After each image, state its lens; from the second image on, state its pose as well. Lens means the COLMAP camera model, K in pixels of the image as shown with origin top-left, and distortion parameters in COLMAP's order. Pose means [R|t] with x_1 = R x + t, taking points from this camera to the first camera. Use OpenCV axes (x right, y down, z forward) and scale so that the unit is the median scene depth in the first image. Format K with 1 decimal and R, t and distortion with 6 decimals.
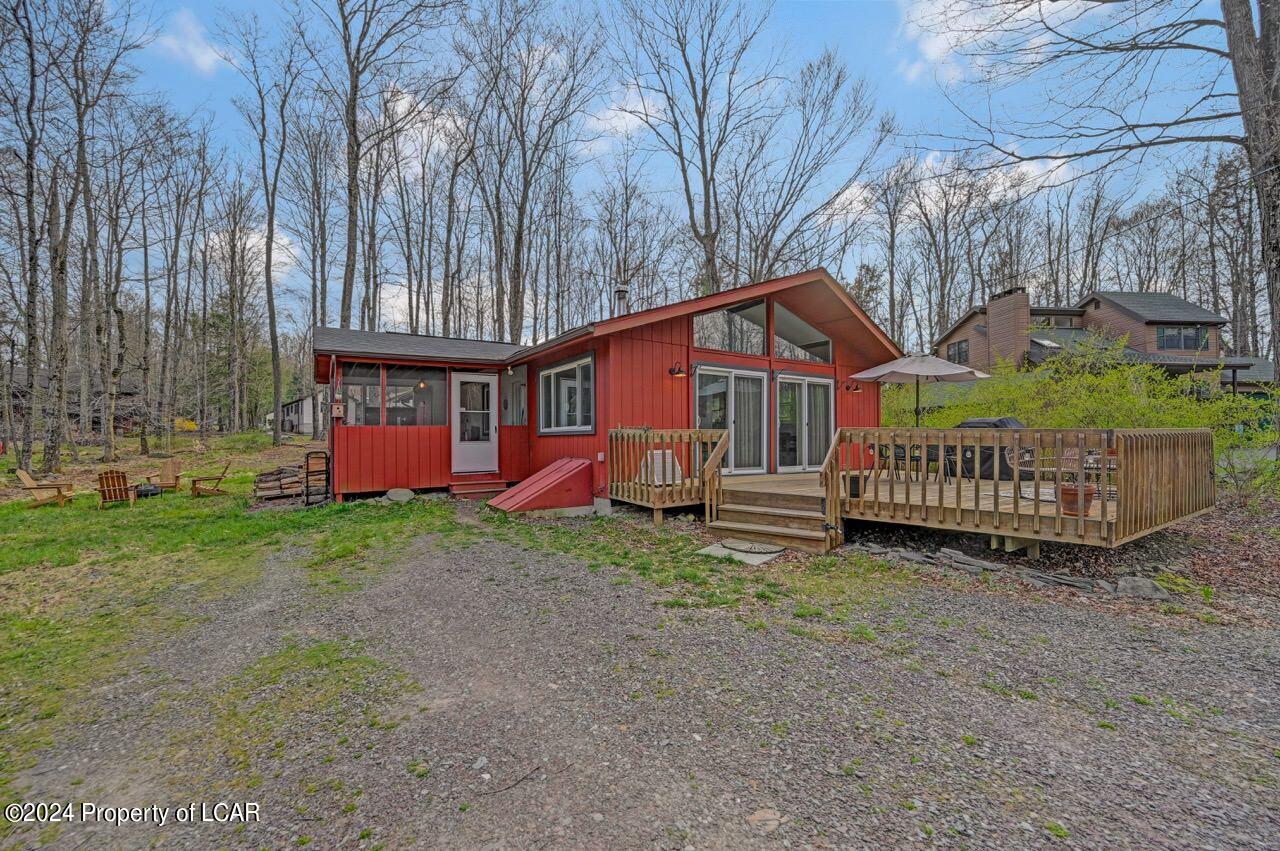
lens RADIAL K [[508.8, 0, 648.8], [0, 508.8, 430.1], [0, 0, 1]] dist [0.000234, -0.000004]
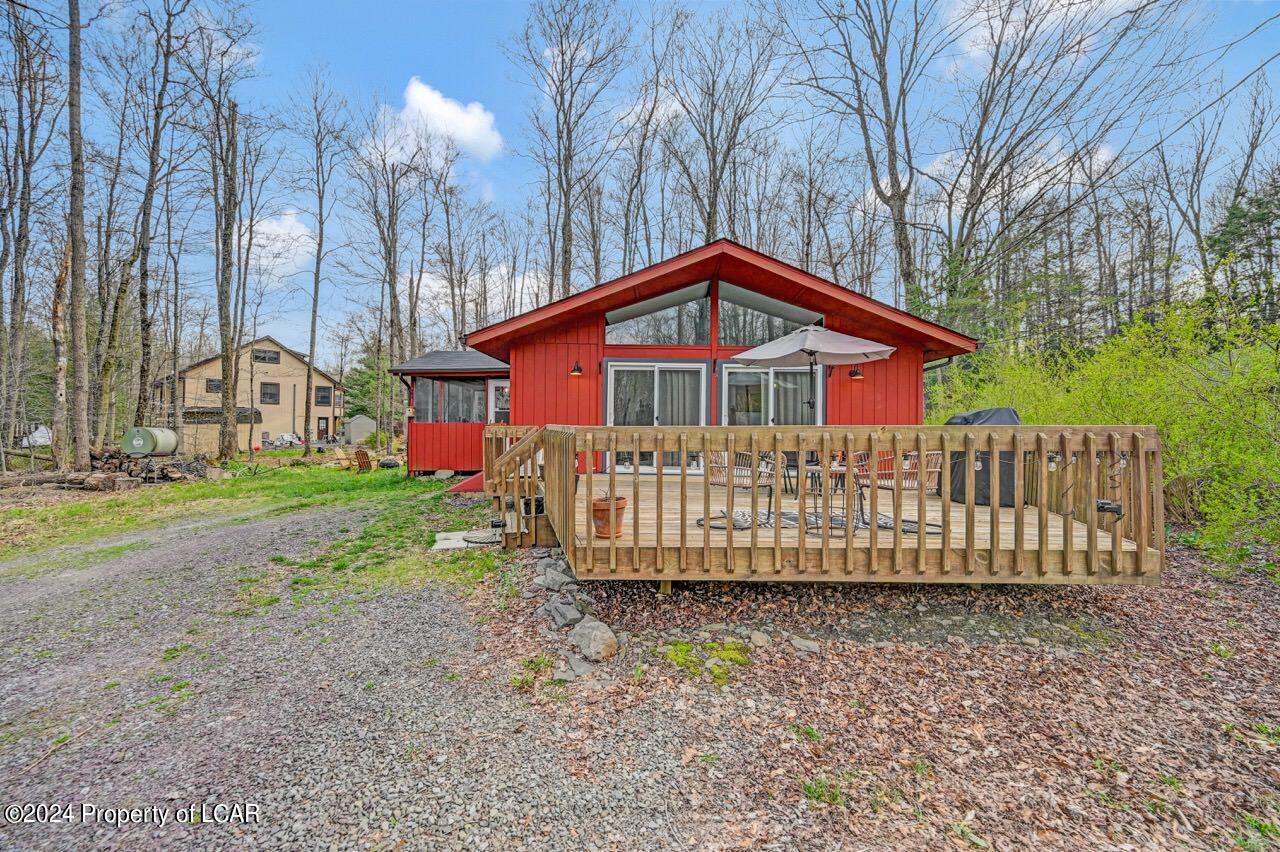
lens RADIAL K [[510.2, 0, 644.2], [0, 510.2, 421.5], [0, 0, 1]] dist [-0.000339, -0.000010]
pose [[0.825600, 0.001179, -0.564254, 0.657605], [-0.005099, 0.999973, -0.005372, -0.004469], [0.564232, 0.007312, 0.825584, 0.189376]]
